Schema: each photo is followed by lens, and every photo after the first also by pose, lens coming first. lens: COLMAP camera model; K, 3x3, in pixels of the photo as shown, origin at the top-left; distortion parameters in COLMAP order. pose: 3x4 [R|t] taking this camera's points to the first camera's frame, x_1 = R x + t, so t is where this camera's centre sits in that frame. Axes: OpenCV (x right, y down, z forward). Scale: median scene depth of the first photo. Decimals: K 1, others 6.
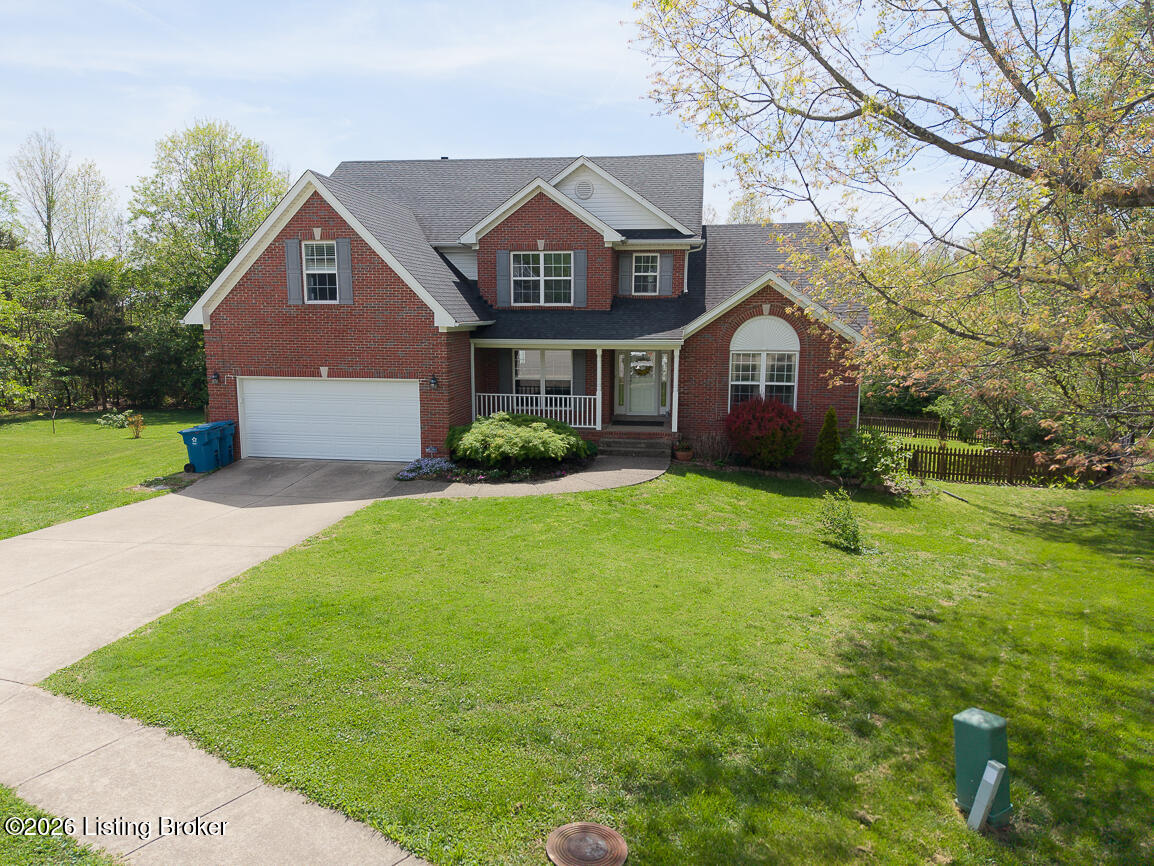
lens RADIAL K [[771.2, 0, 577.5], [0, 771.2, 434.7], [0, 0, 1]] dist [0.042188, -0.048066]
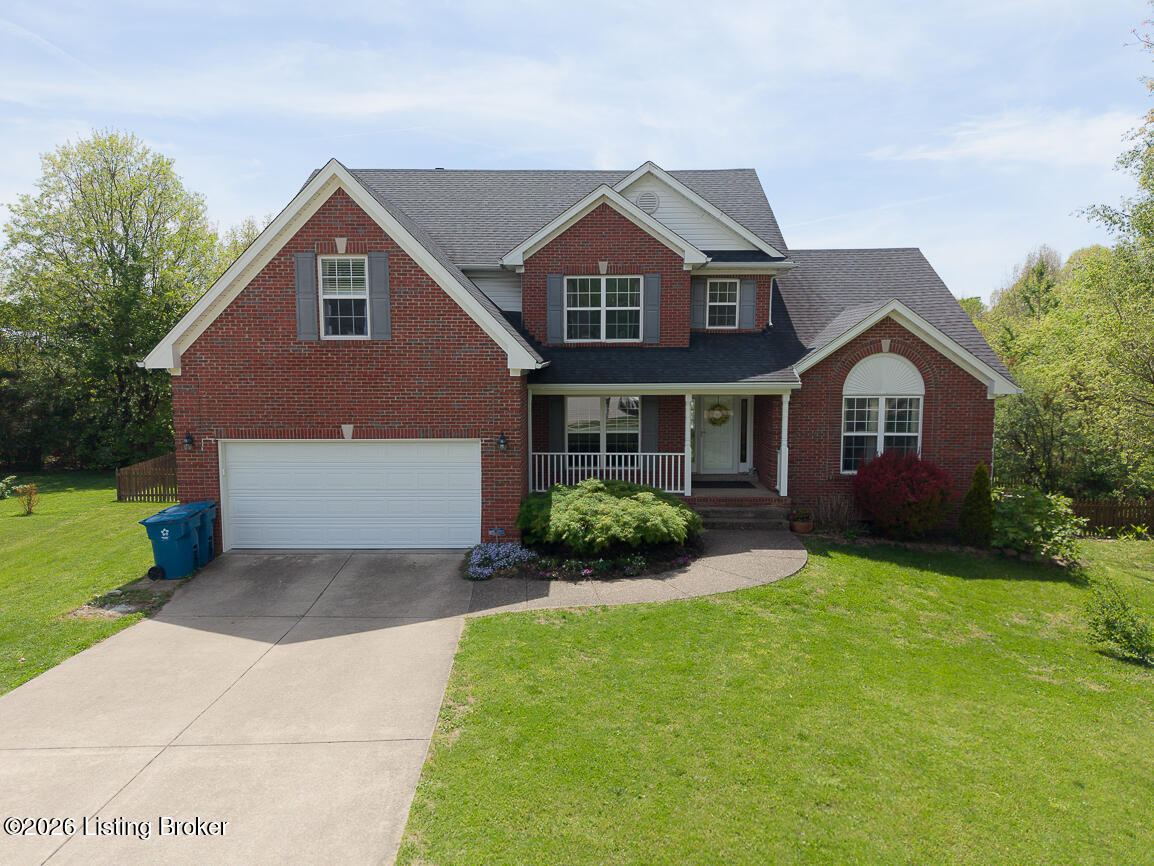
lens RADIAL K [[772.6, 0, 576.3], [0, 772.6, 432.8], [0, 0, 1]] dist [0.029615, -0.029998]
pose [[0.990057, -0.018482, 0.139448, -0.211153], [0.026126, 0.998243, -0.053188, -0.034425], [-0.138220, 0.056303, 0.988800, 0.238293]]
